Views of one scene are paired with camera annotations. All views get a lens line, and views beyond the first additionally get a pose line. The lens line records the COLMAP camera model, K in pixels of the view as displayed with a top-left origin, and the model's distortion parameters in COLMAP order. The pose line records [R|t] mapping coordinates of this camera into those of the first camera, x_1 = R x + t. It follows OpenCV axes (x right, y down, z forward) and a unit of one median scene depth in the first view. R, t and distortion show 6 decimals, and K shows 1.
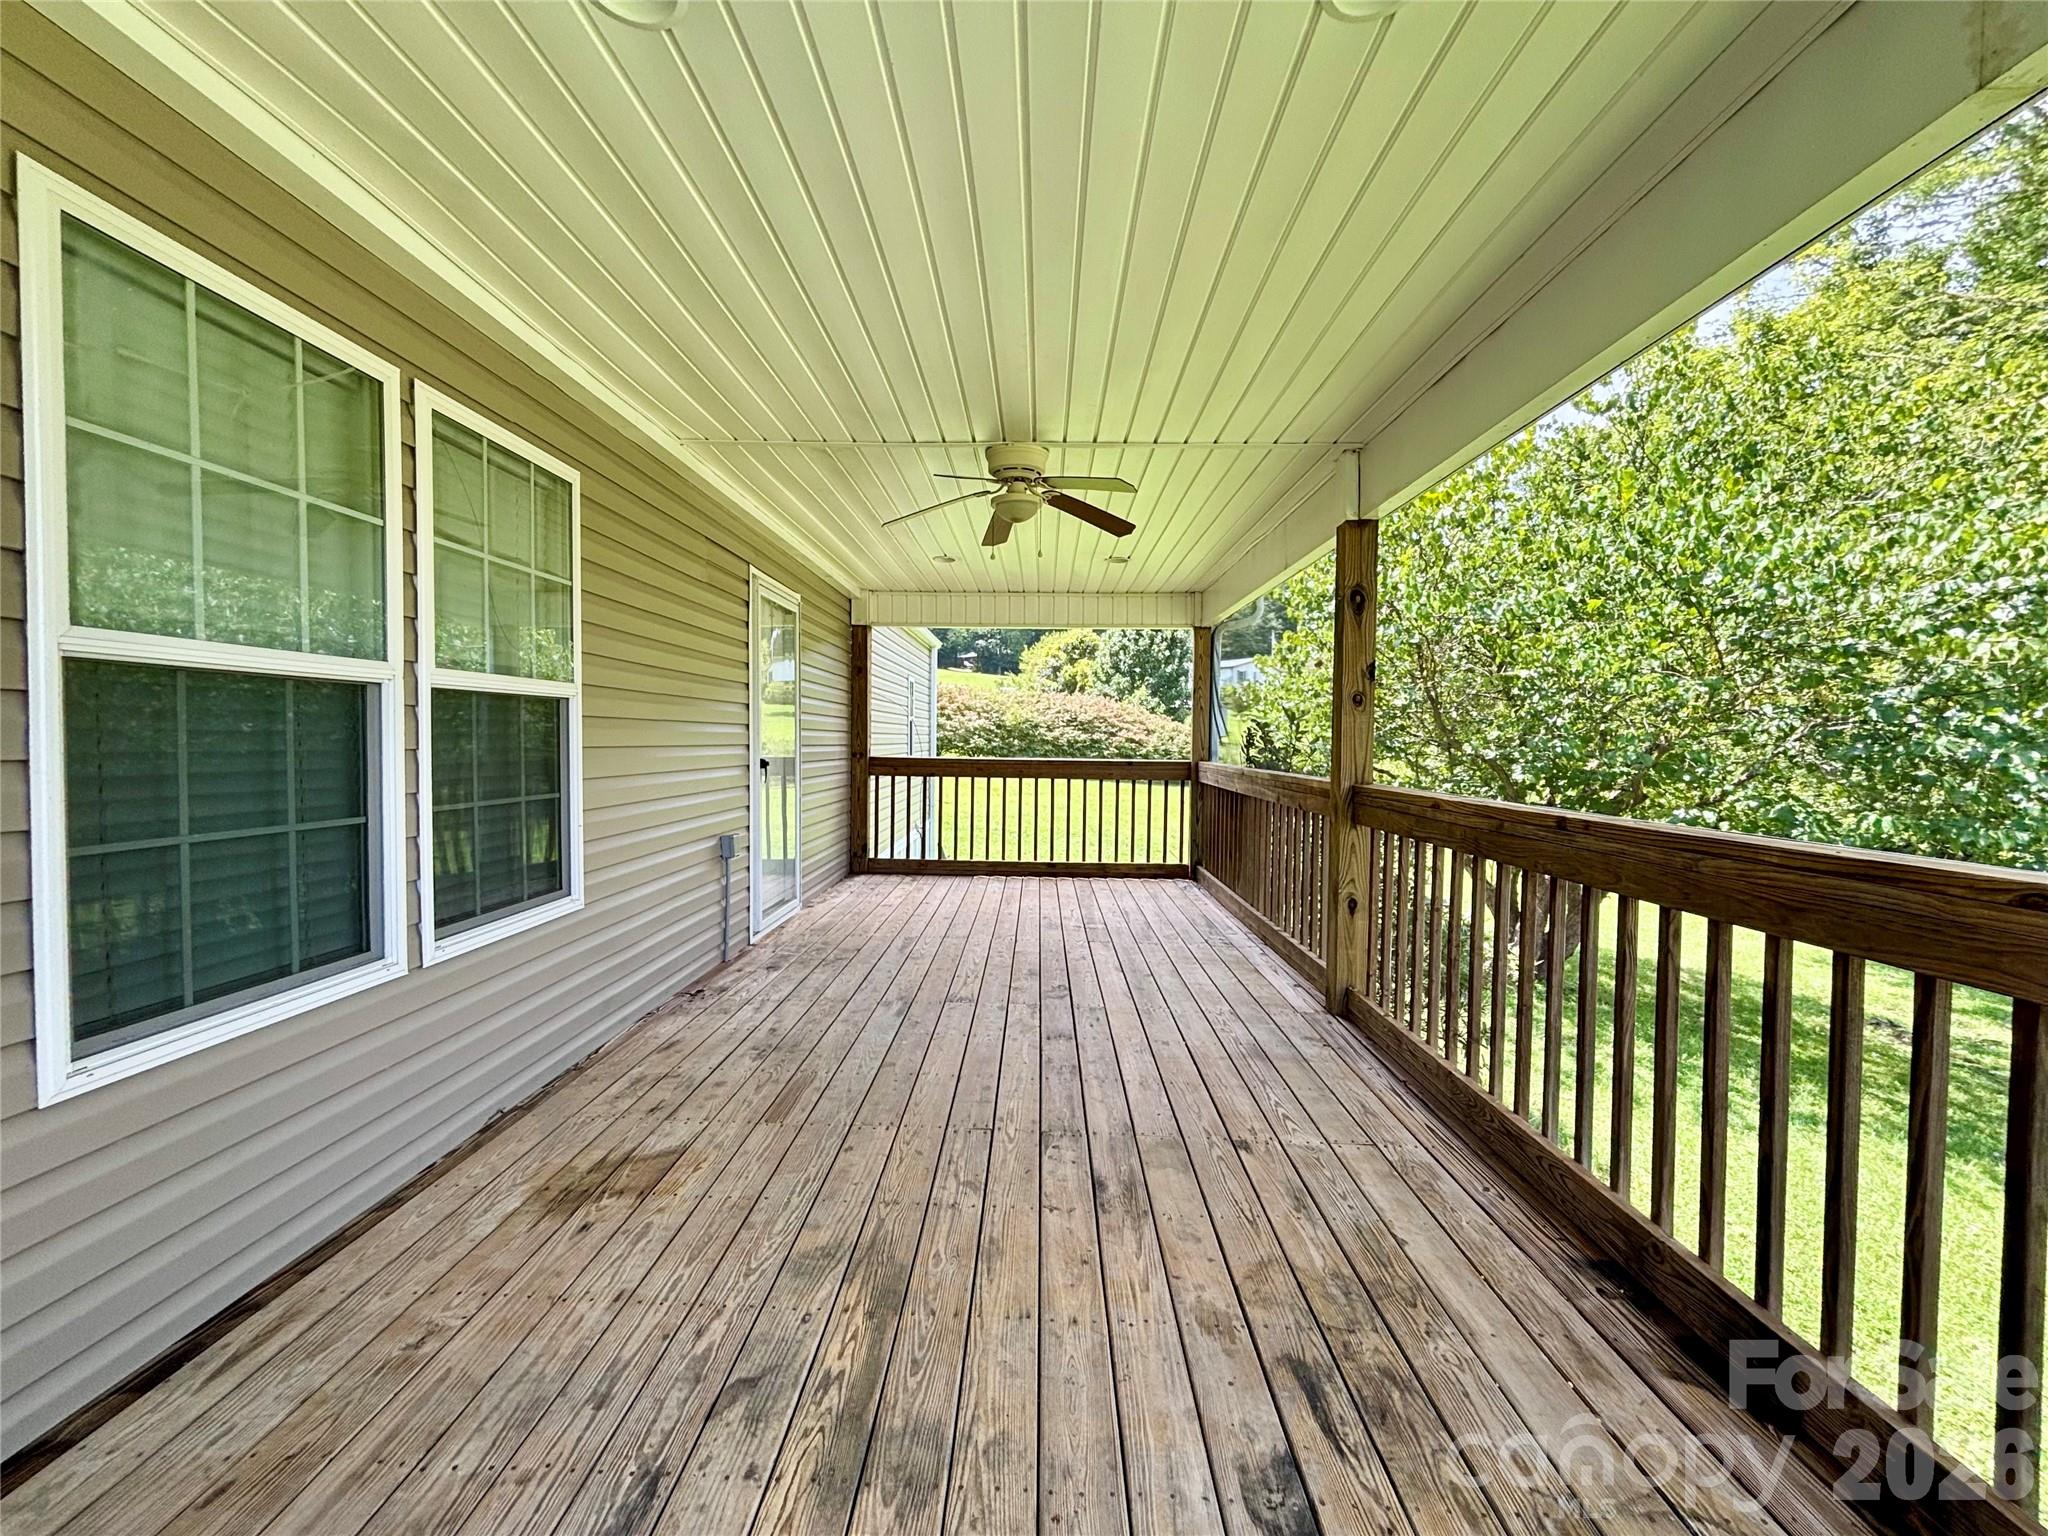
lens RADIAL K [[821.6, 0, 1021.9], [0, 821.6, 760.3], [0, 0, 1]] dist [-0.000113, 0.000005]
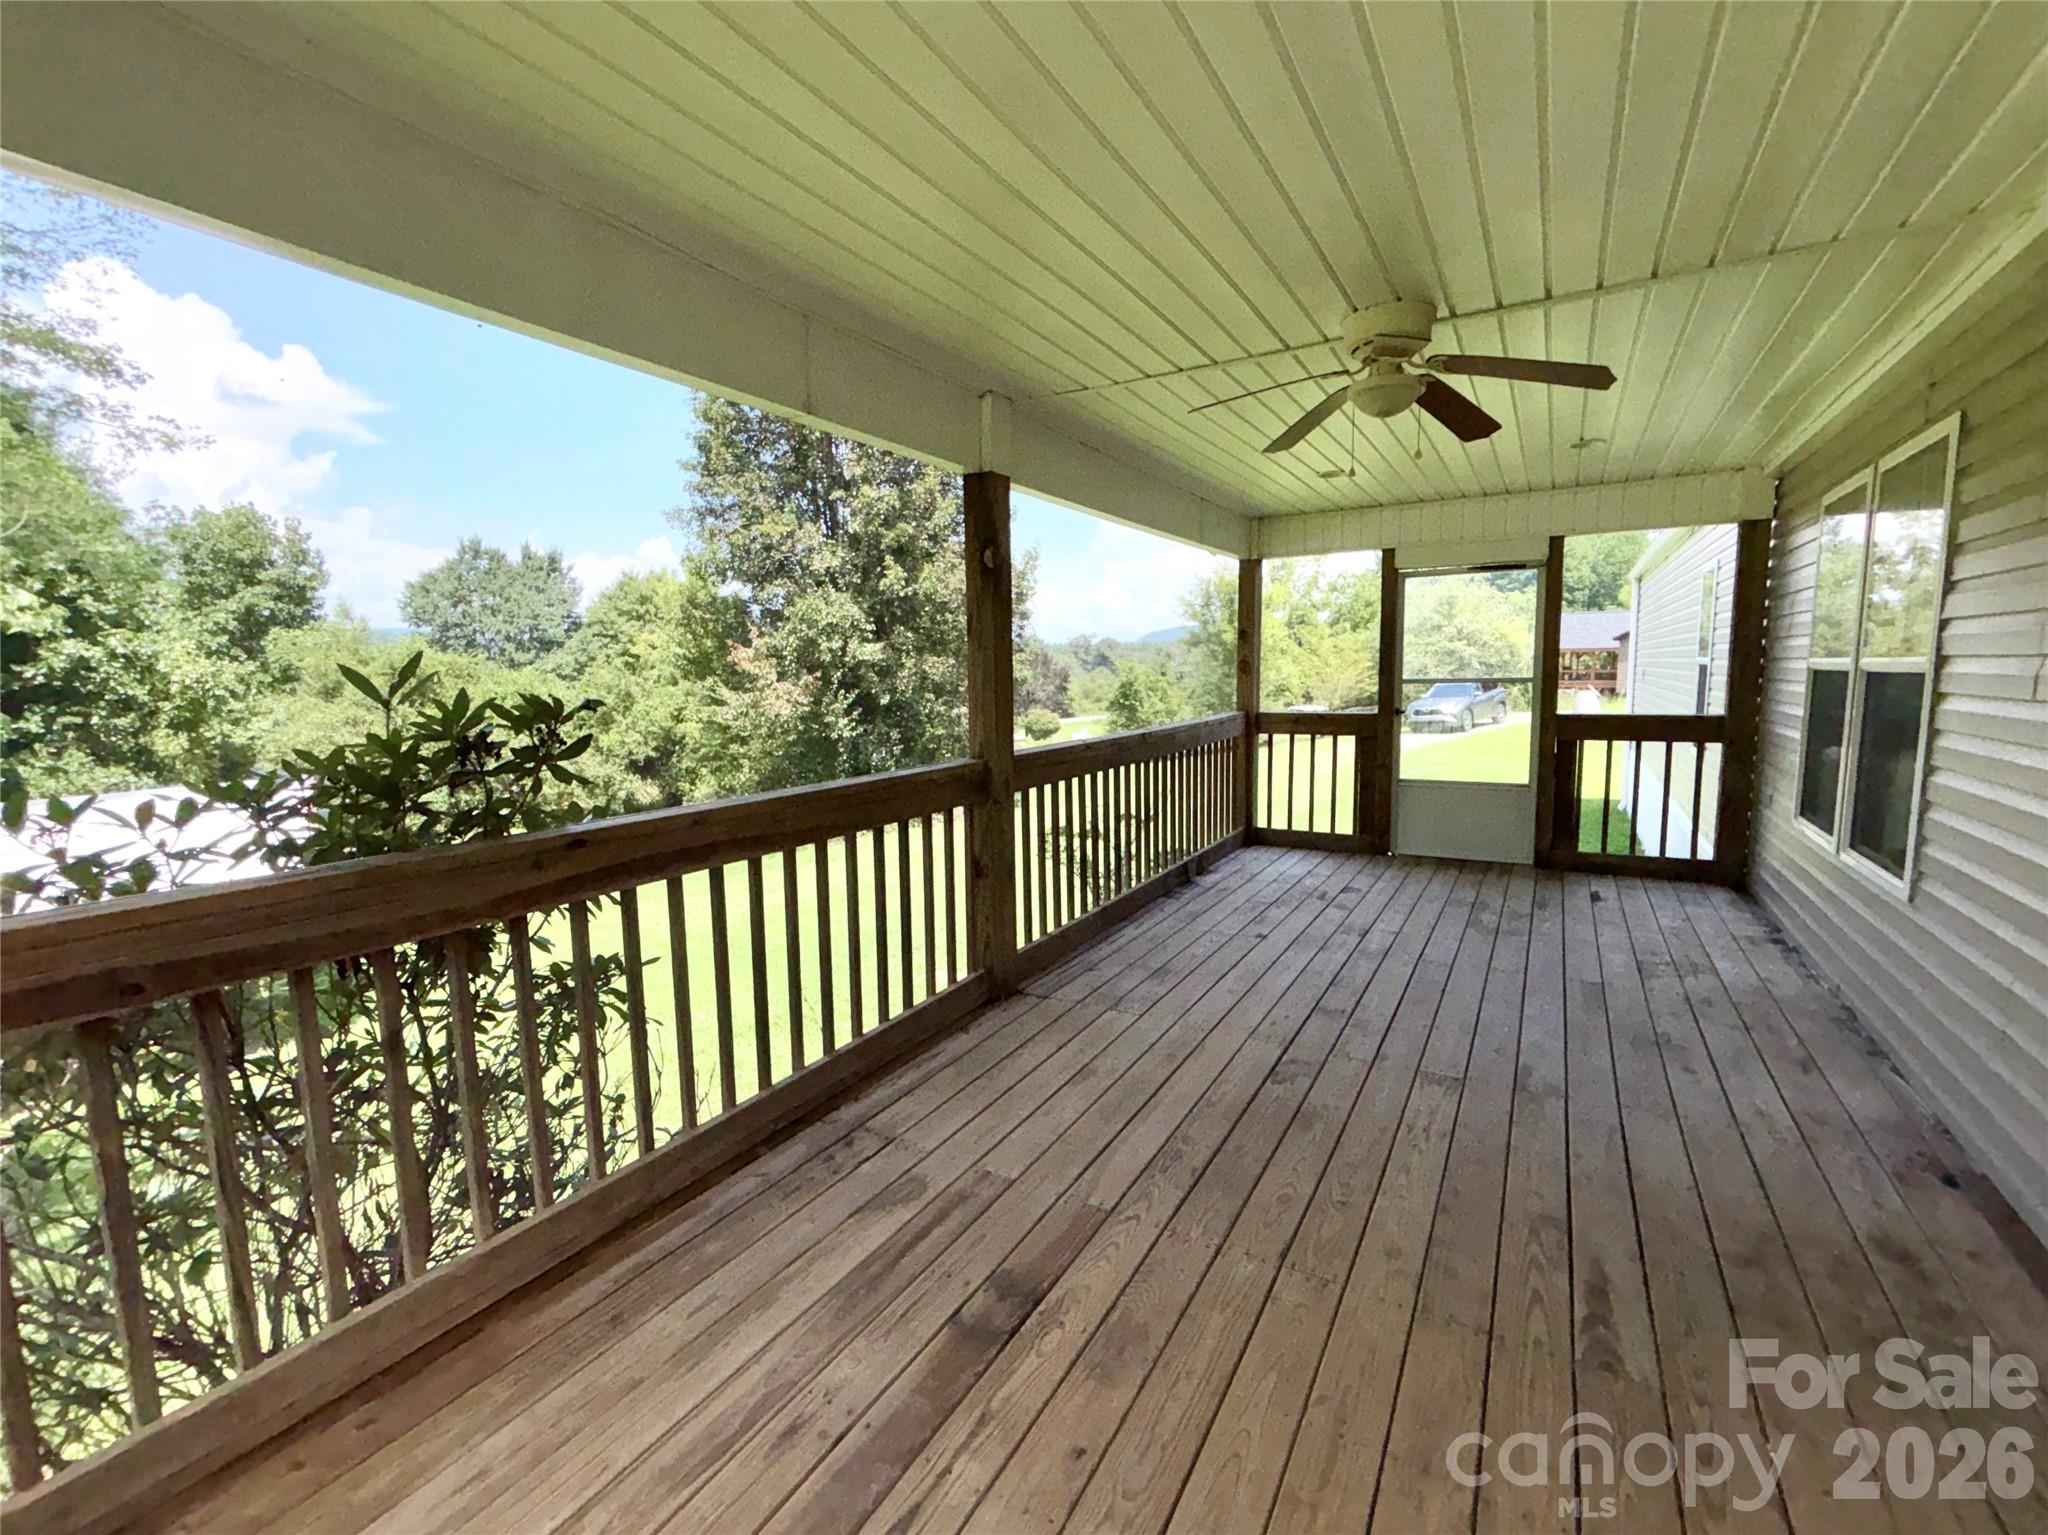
lens RADIAL K [[823.5, 0, 1015.4], [0, 823.5, 761.3], [0, 0, 1]] dist [-0.016443, -0.000178]
pose [[-0.850295, -0.054182, 0.523510, -0.142768], [0.025040, 0.989396, 0.143069, -0.125187], [-0.525711, 0.134760, -0.839922, 2.145185]]
